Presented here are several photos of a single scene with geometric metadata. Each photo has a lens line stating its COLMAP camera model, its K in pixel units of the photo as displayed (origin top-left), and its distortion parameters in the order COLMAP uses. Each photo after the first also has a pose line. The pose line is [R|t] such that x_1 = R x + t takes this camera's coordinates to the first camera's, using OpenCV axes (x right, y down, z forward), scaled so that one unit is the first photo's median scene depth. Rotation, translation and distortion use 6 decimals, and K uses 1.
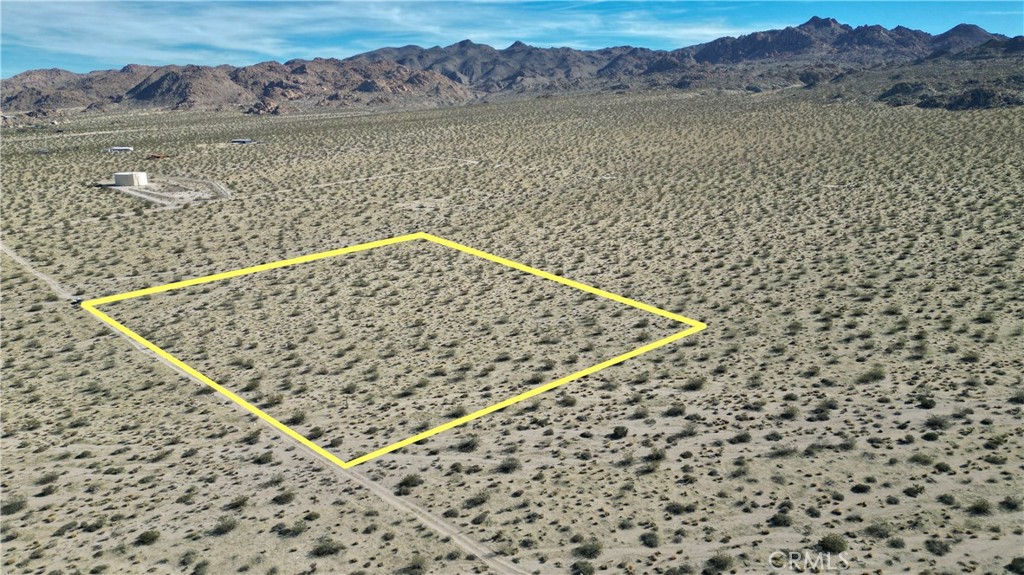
lens RADIAL K [[725.9, 0, 515.1], [0, 725.9, 284.8], [0, 0, 1]] dist [0.055445, -0.035195]
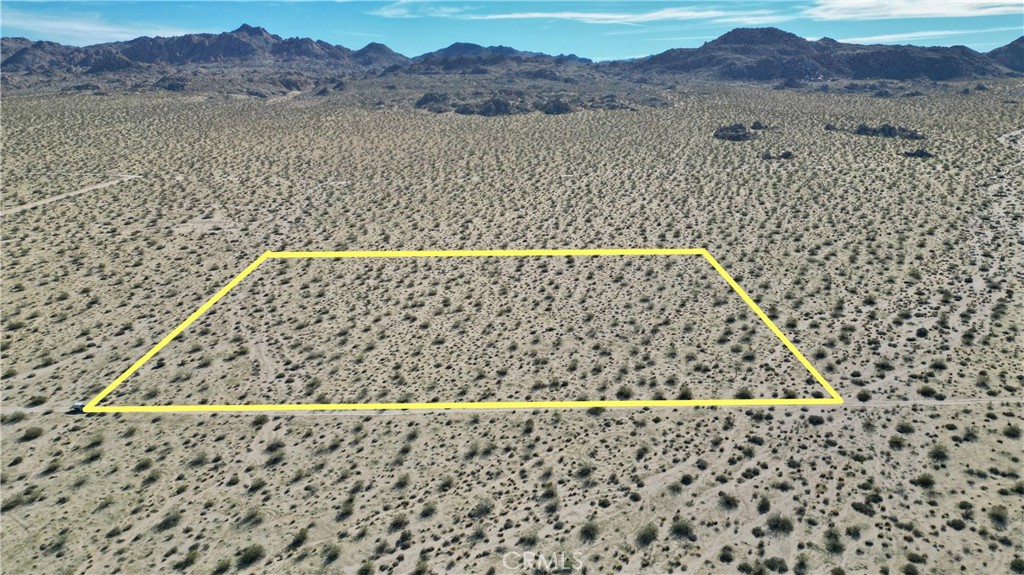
lens RADIAL K [[725.9, 0, 514.8], [0, 725.9, 293.3], [0, 0, 1]] dist [0.055445, -0.035195]
pose [[0.712654, -0.170801, 0.680406, -0.155499], [0.168754, 0.983166, 0.070050, -0.012042], [-0.680916, 0.064900, 0.729480, 0.053616]]
